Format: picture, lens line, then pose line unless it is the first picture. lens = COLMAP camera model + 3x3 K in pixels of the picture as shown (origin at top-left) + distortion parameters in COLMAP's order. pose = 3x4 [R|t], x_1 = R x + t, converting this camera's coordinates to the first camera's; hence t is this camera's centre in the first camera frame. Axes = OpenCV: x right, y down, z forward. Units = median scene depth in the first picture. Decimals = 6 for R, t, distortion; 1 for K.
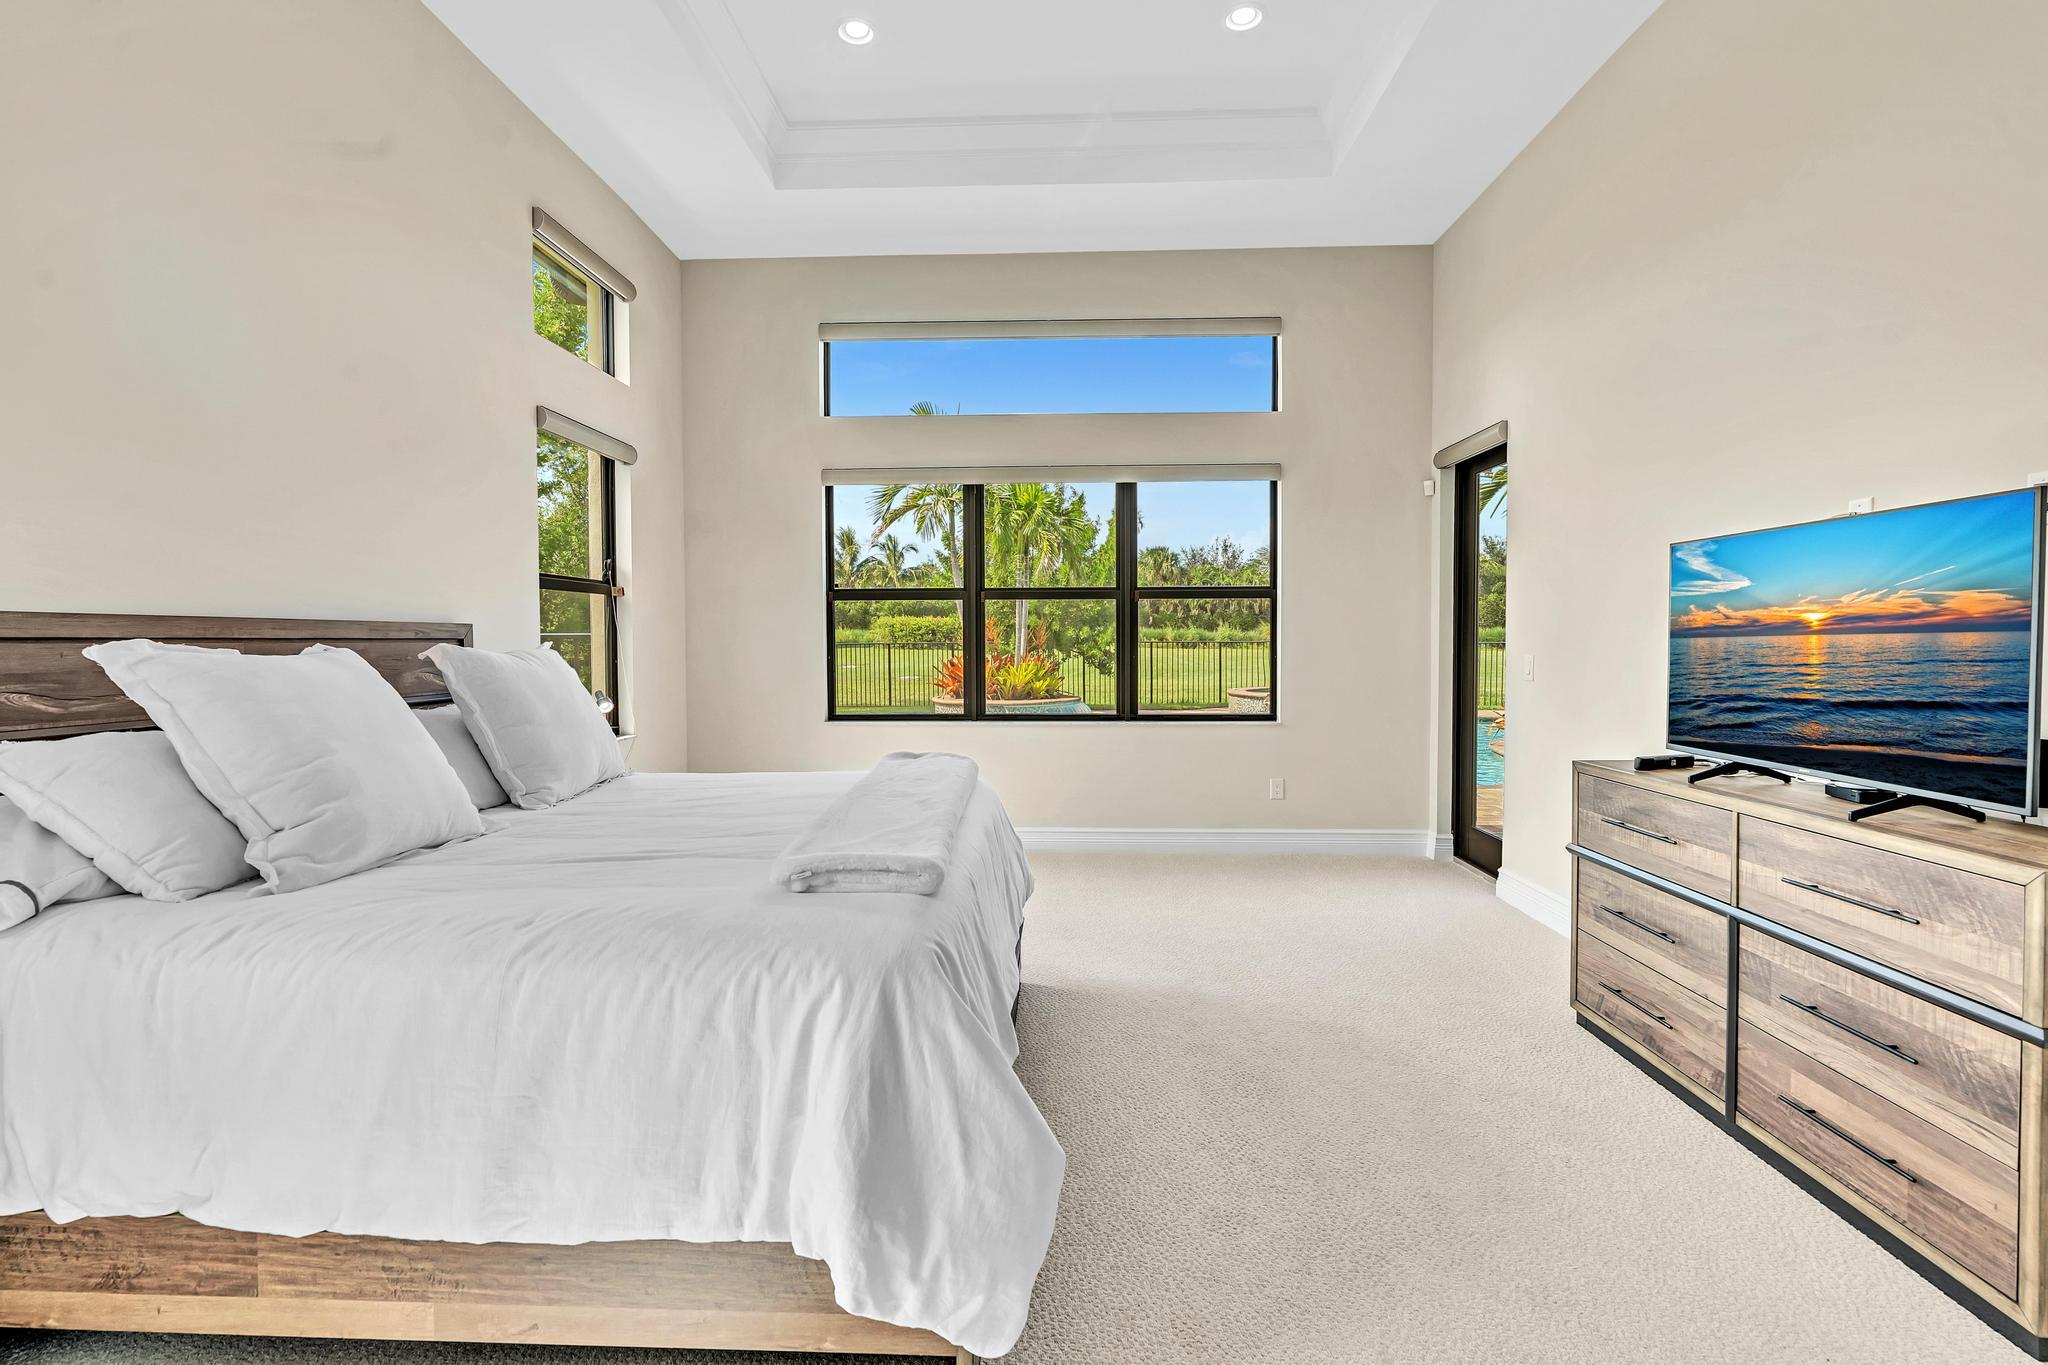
lens RADIAL K [[937.5, 0, 1023.6], [0, 937.5, 660.4], [0, 0, 1]] dist [0.001350, 0.000987]
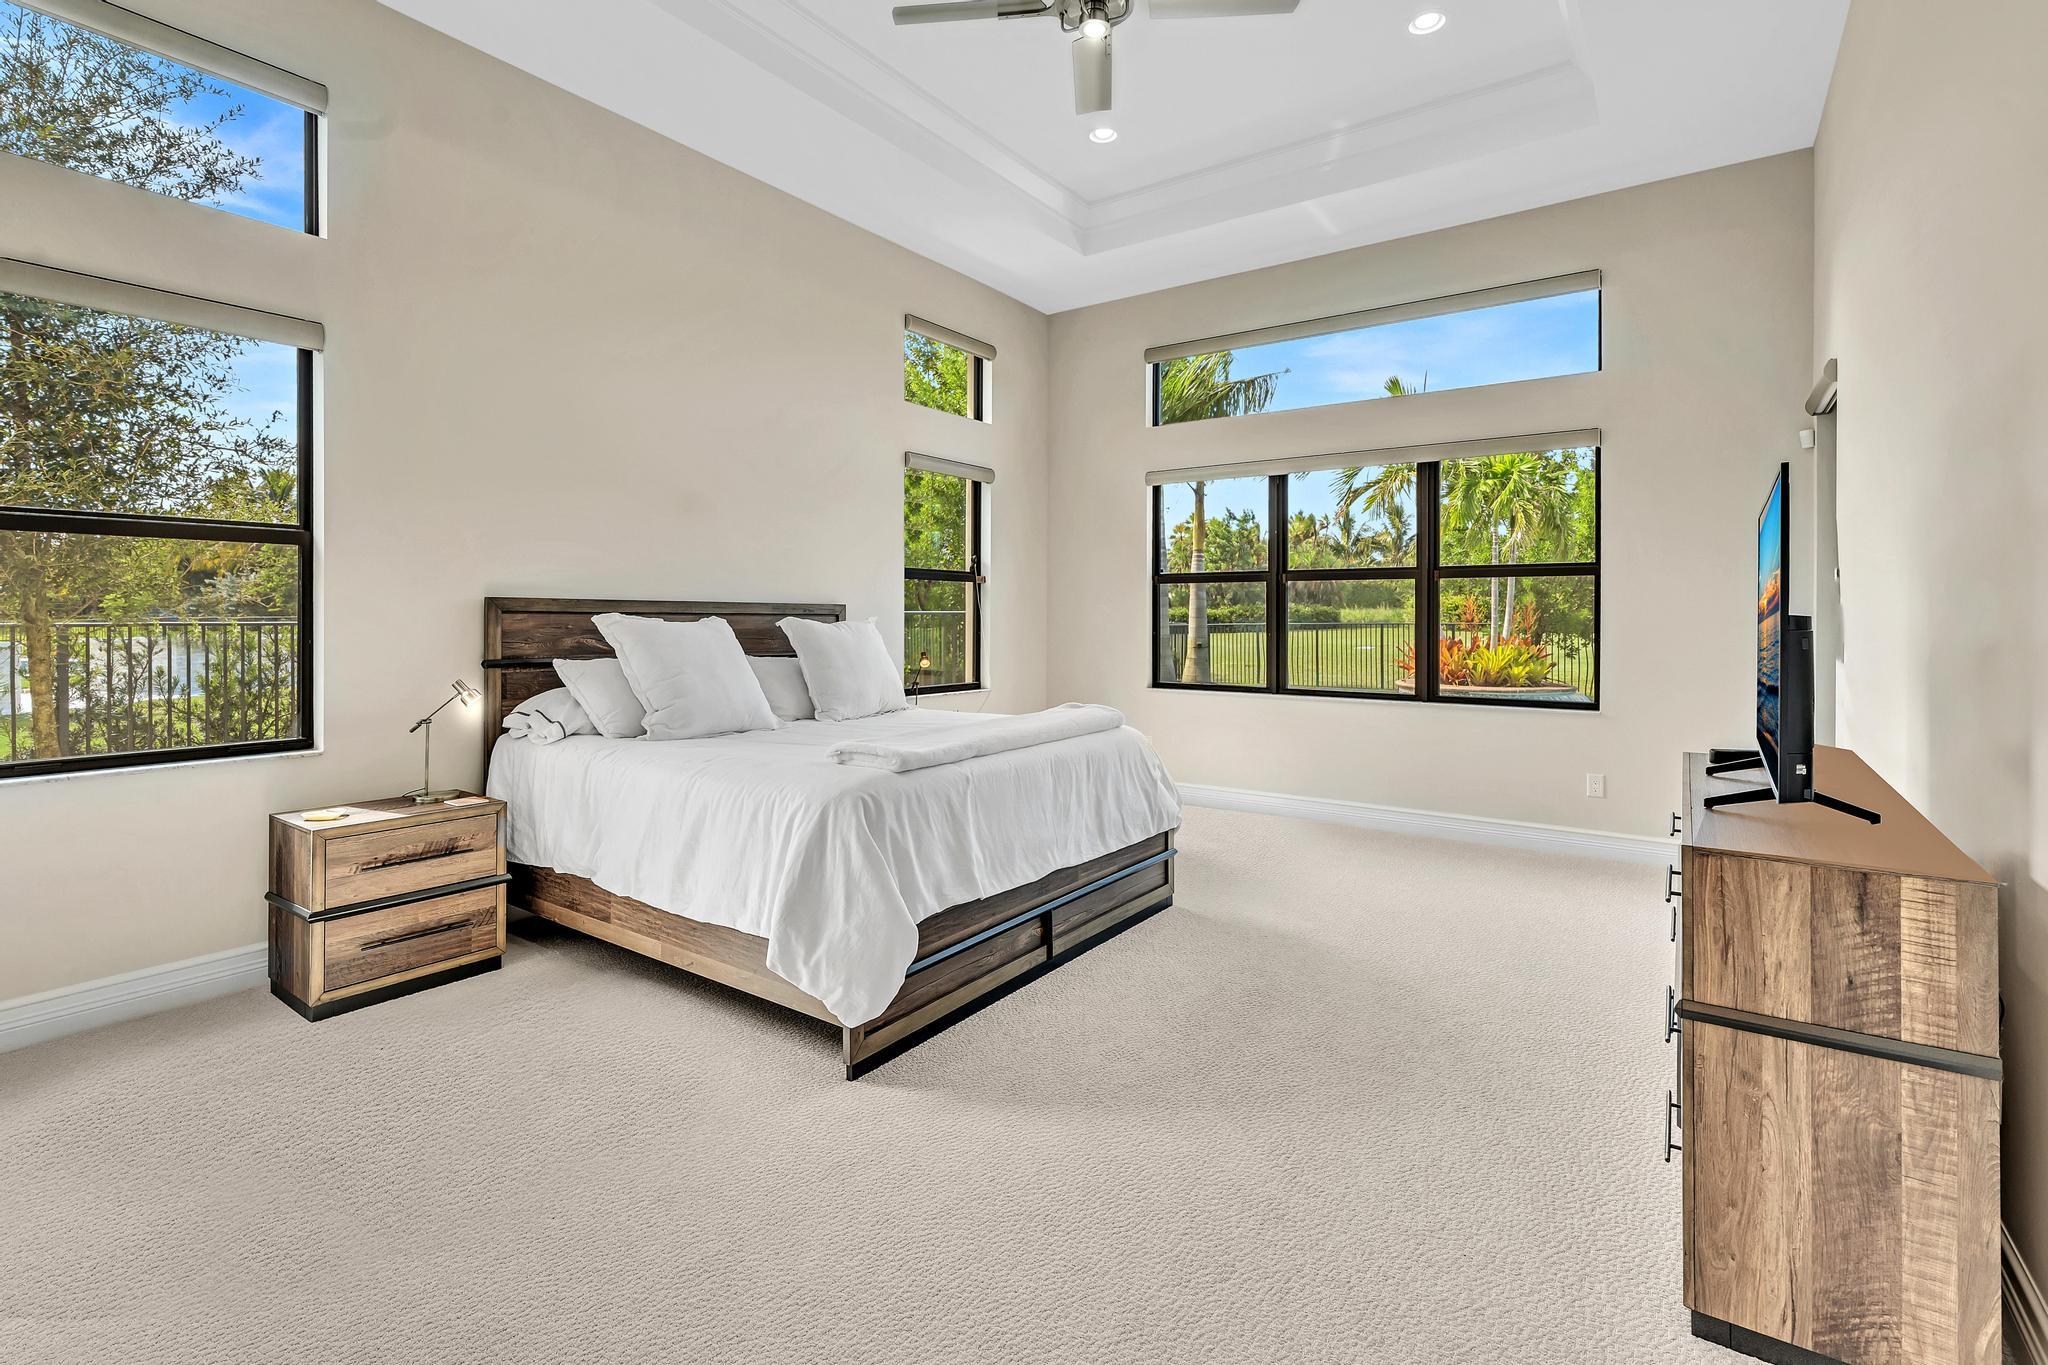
lens RADIAL K [[941.4, 0, 1010.4], [0, 941.4, 622.4], [0, 0, 1]] dist [-0.003902, 0.000439]
pose [[0.838737, 0.010045, -0.544445, 0.421877], [-0.020337, 0.999710, -0.012886, 0.003674], [0.544157, 0.021880, 0.838698, -0.115883]]
